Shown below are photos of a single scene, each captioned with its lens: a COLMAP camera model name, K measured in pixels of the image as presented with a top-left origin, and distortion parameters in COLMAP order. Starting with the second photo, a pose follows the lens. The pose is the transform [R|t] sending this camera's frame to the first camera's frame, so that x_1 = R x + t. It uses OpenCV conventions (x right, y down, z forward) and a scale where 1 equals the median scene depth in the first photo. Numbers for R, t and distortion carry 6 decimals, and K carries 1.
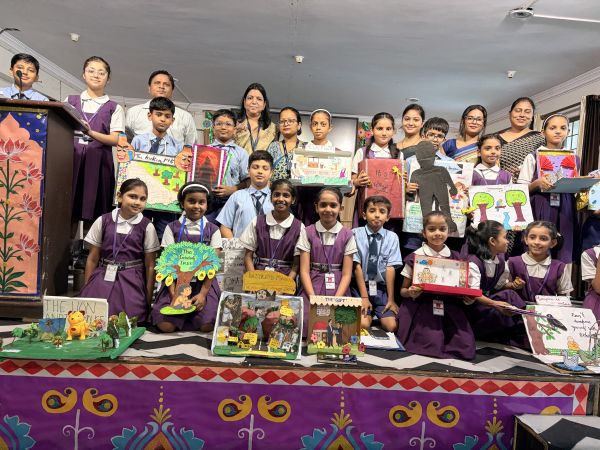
lens RADIAL K [[454.7, 0, 301.0], [0, 454.7, 227.2], [0, 0, 1]] dist [0.059712, -0.065531]
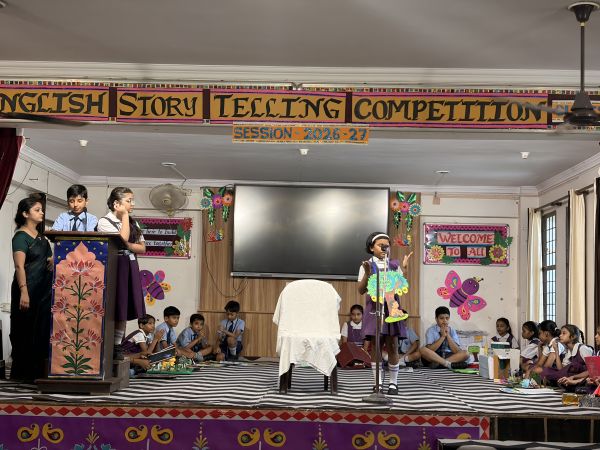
lens RADIAL K [[898.7, 0, 298.8], [0, 898.7, 228.5], [0, 0, 1]] dist [0.255845, -1.006346]
pose [[0.996522, -0.041463, -0.072288, 0.230556], [0.032403, 0.991966, -0.122284, 0.072302], [0.076778, 0.119516, 0.989859, -1.765679]]
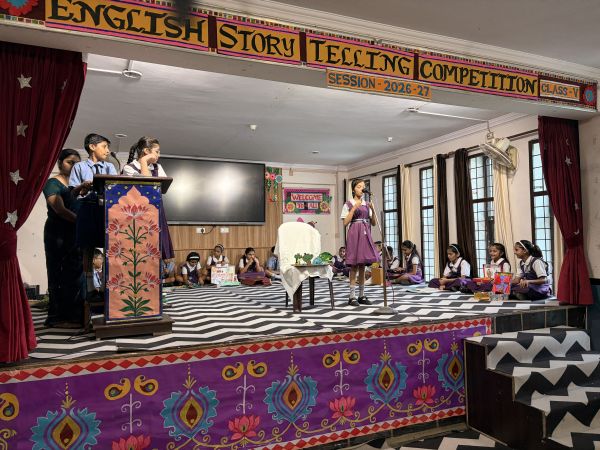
lens RADIAL K [[455.2, 0, 298.5], [0, 455.2, 225.8], [0, 0, 1]] dist [0.038363, -0.033842]
pose [[0.931101, -0.063256, 0.359236, -0.719341], [0.085046, 0.995353, -0.045162, -0.025137], [-0.354709, 0.072602, 0.932154, -0.486705]]
